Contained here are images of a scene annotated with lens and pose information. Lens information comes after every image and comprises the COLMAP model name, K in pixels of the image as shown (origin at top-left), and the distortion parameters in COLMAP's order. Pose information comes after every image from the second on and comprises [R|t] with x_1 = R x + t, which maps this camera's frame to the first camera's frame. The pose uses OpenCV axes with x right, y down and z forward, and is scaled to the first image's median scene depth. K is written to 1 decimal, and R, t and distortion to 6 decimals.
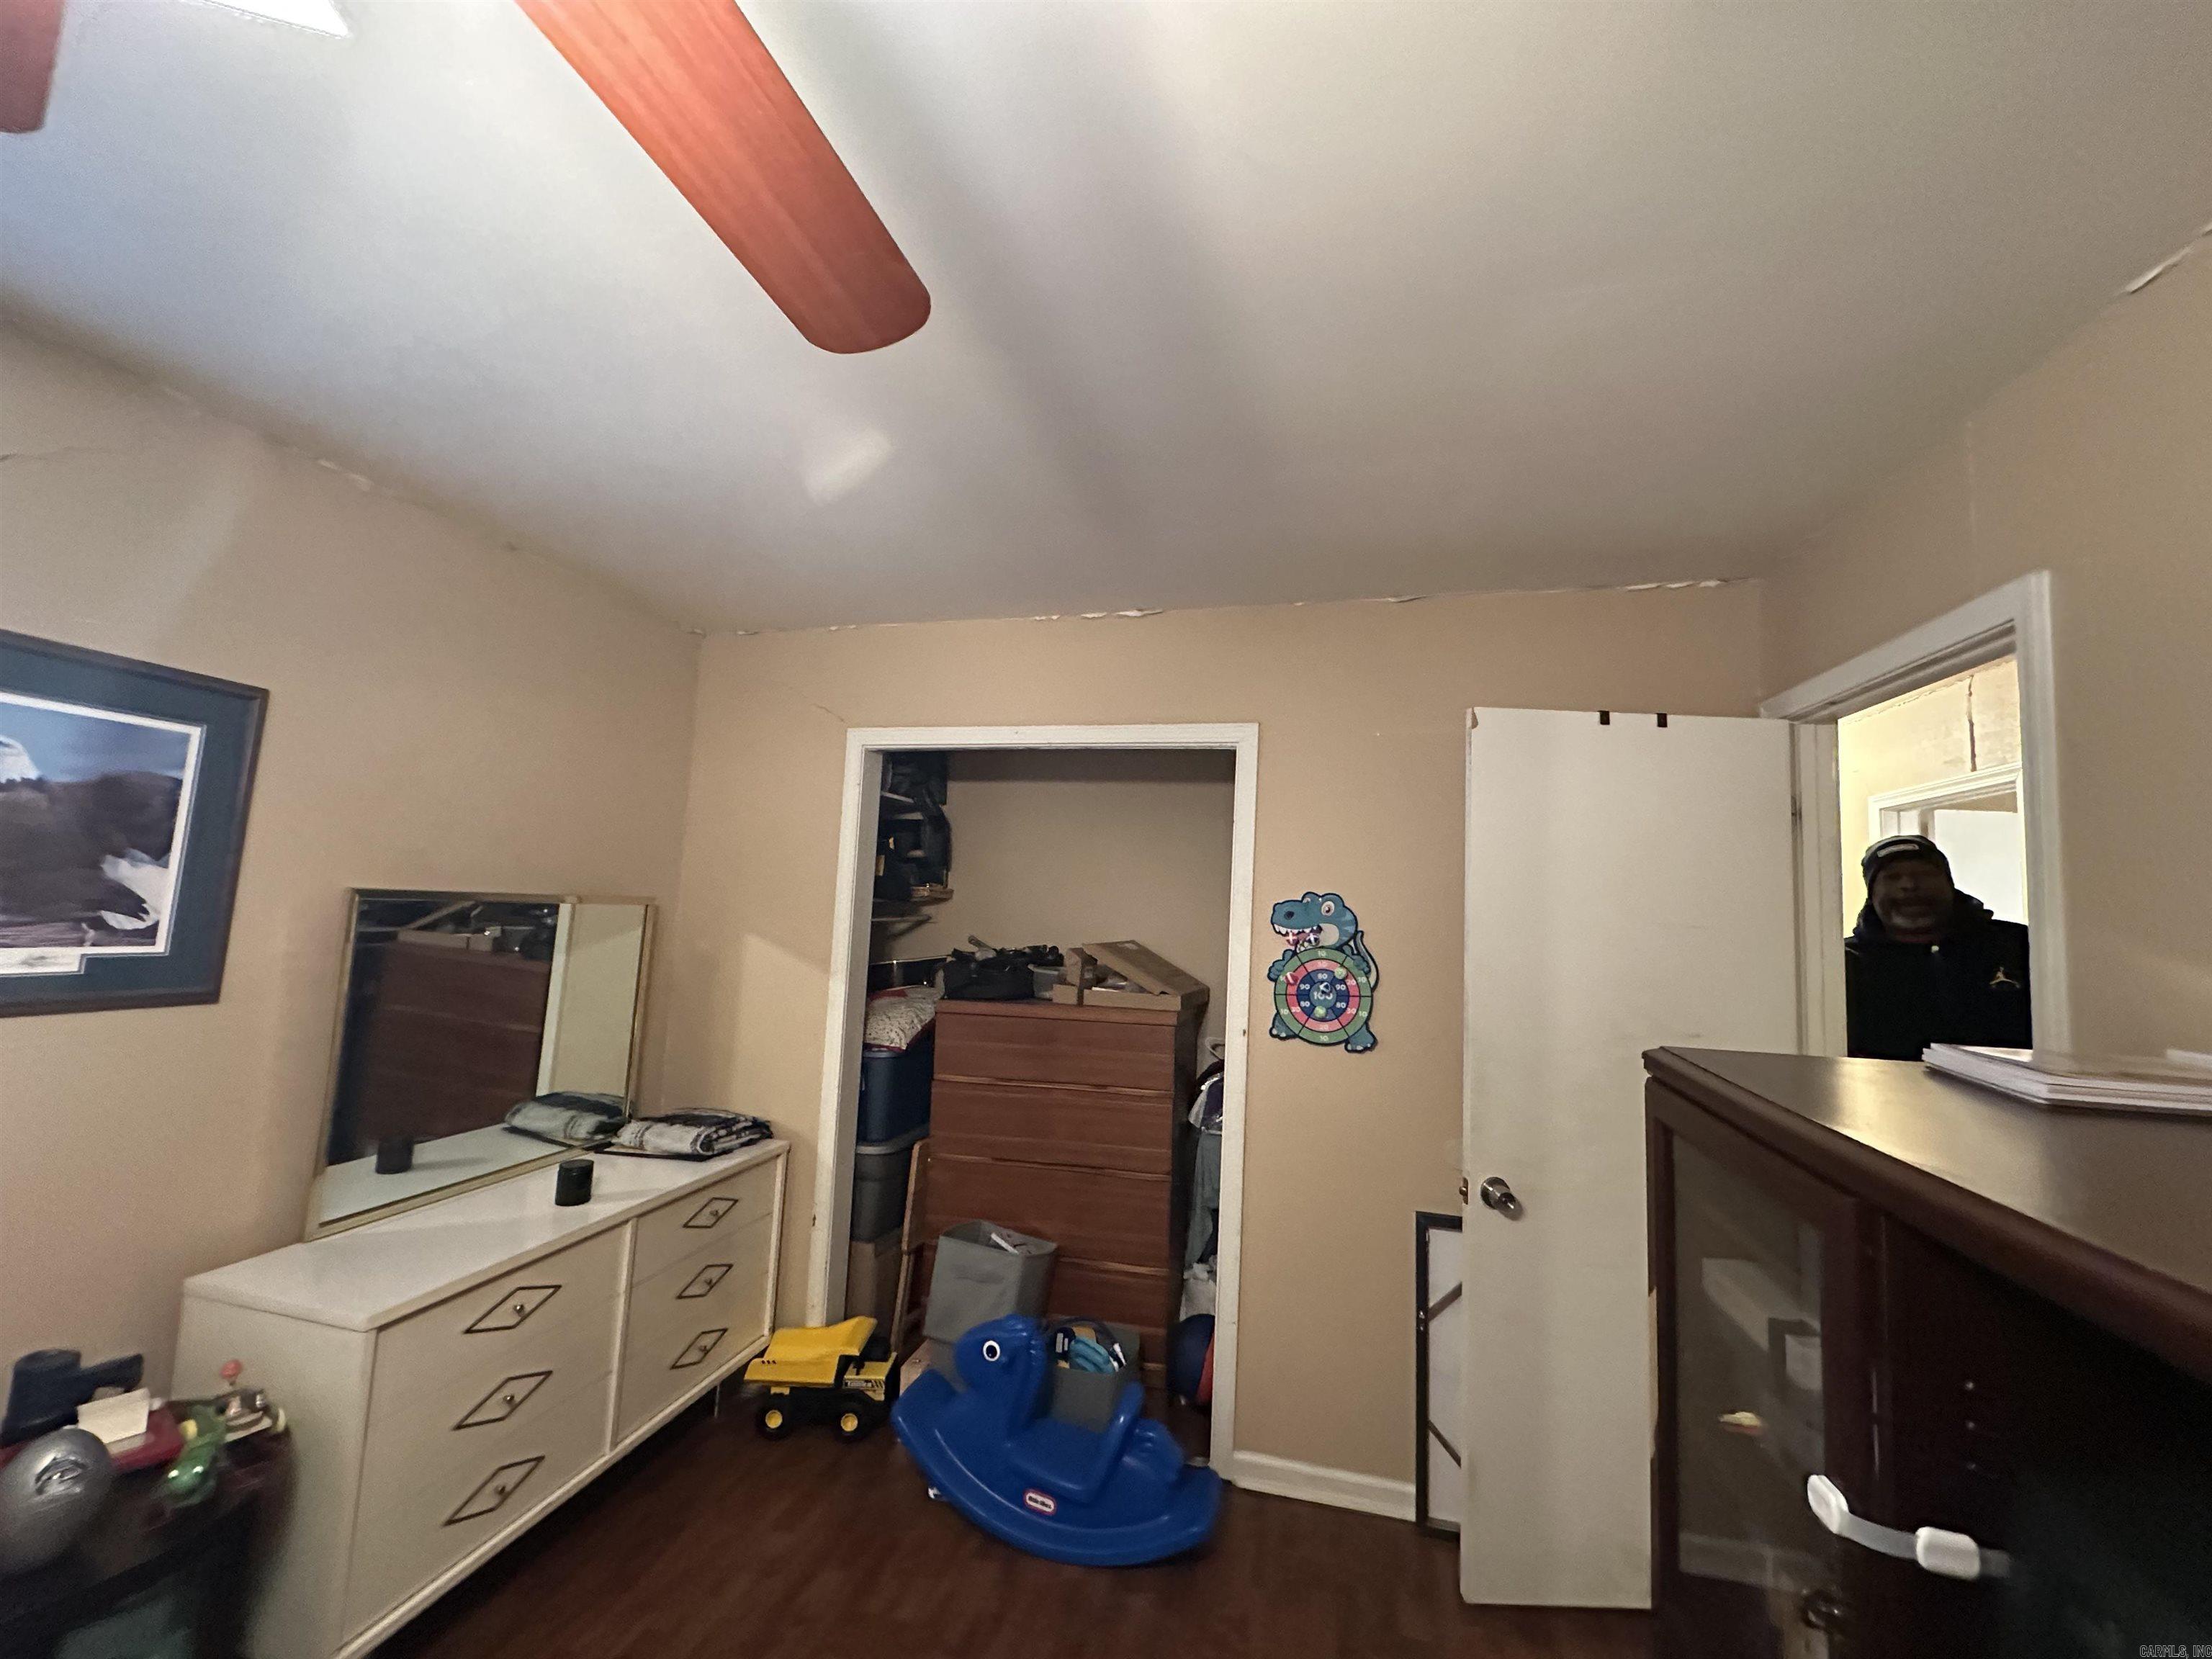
lens RADIAL K [[879.3, 0, 1107.8], [0, 879.3, 824.7], [0, 0, 1]] dist [0.002721, 0.000022]
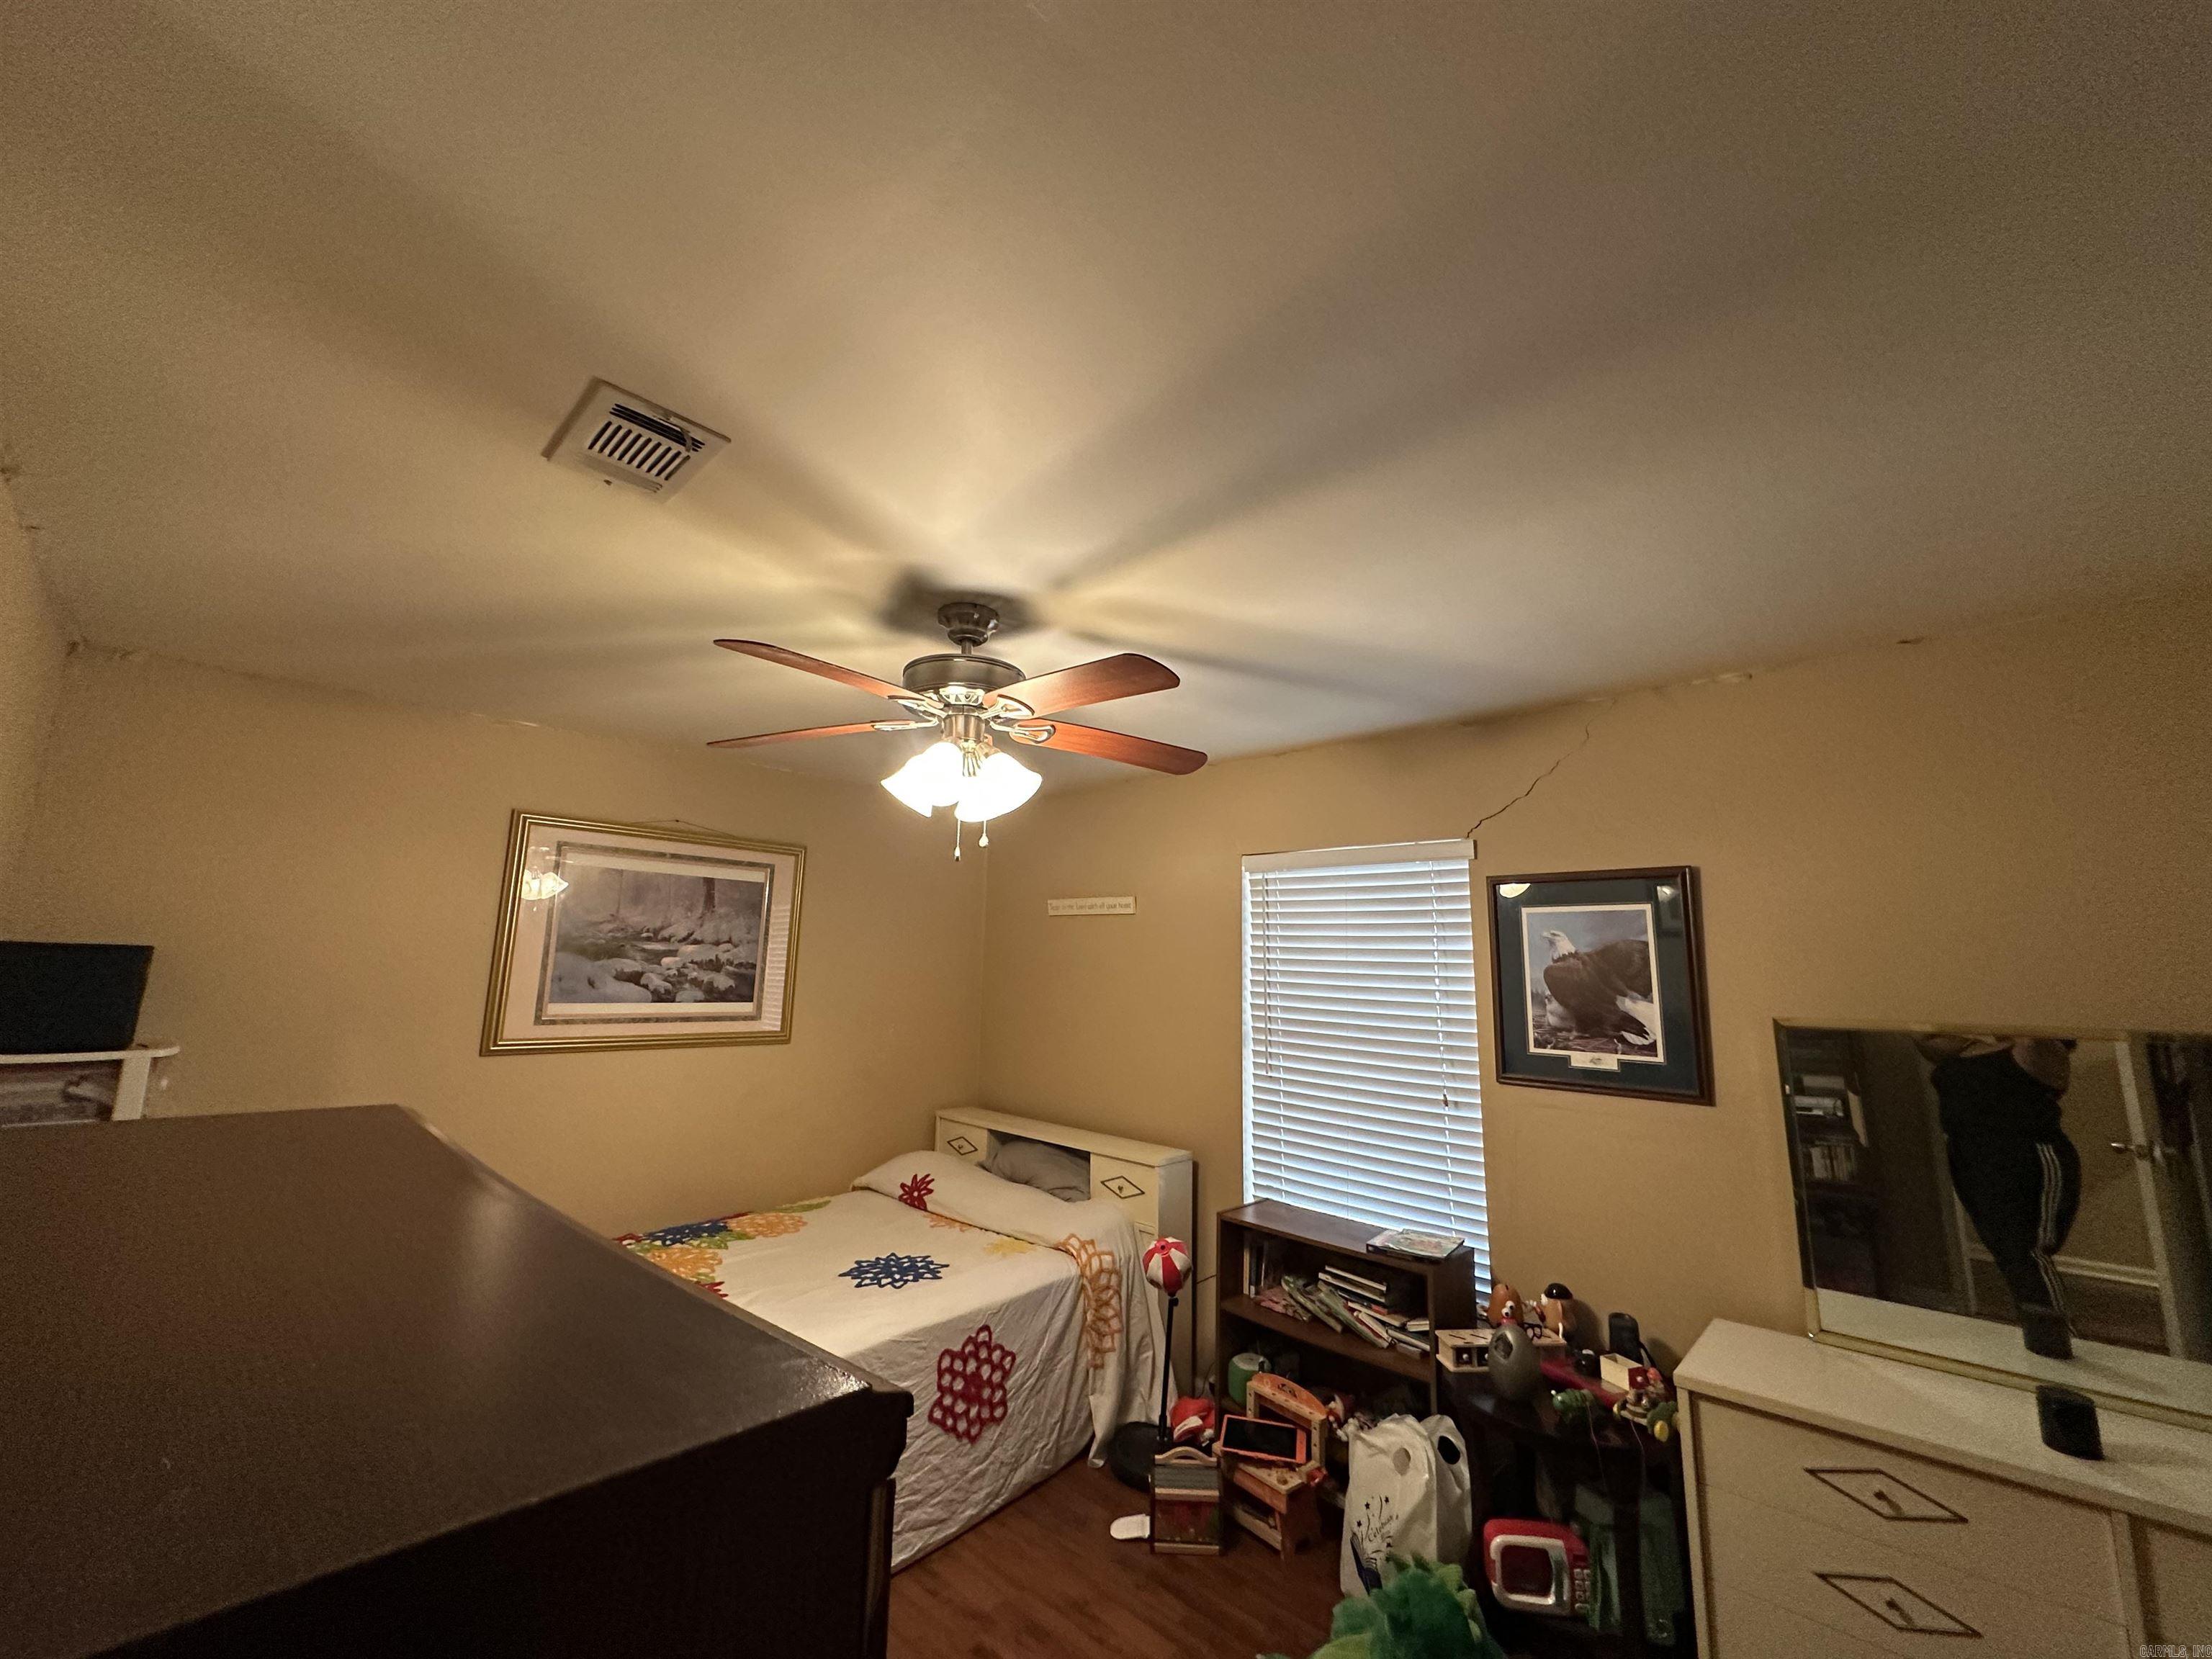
lens RADIAL K [[879.3, 0, 1106.9], [0, 879.3, 829.0], [0, 0, 1]] dist [0.002721, 0.000022]
pose [[-0.486370, -0.212880, -0.847424, 0.686711], [0.032995, 0.964700, -0.261277, 0.125226], [0.873130, -0.155038, -0.462177, 0.949251]]
